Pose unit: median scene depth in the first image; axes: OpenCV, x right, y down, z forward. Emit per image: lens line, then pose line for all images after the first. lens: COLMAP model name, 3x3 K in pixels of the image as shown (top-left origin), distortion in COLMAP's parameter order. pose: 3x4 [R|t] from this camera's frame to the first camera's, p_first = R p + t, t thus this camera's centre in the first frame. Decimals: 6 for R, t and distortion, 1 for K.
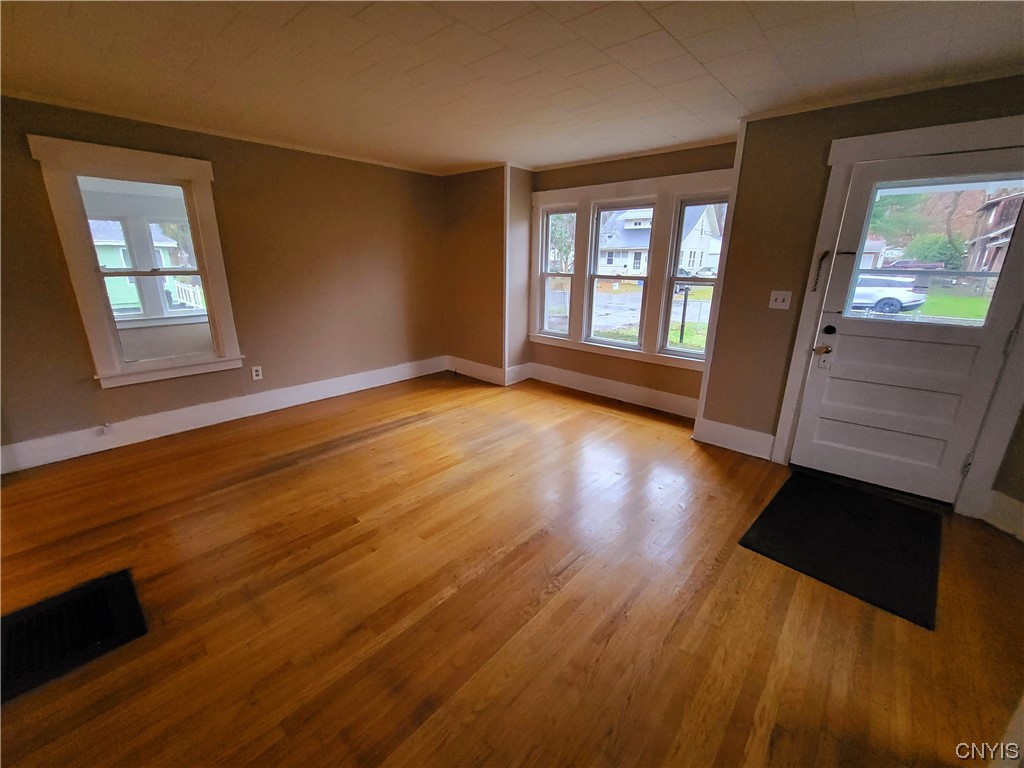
lens RADIAL K [[418.4, 0, 510.7], [0, 418.4, 383.1], [0, 0, 1]] dist [0.001664, -0.002738]
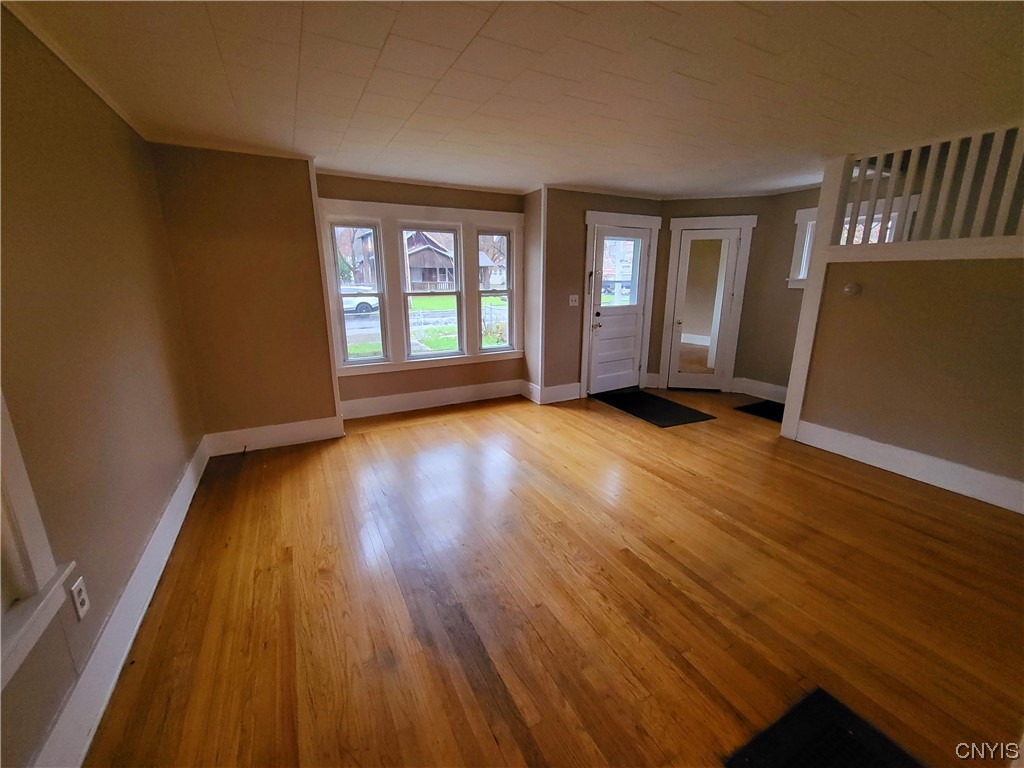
lens RADIAL K [[418.4, 0, 510.7], [0, 418.4, 383.1], [0, 0, 1]] dist [0.001664, -0.002738]
pose [[0.343283, -0.243596, 0.907093, -1.075074], [0.270903, 0.950416, 0.152709, -0.221101], [-0.899315, 0.193312, 0.392253, 0.679366]]
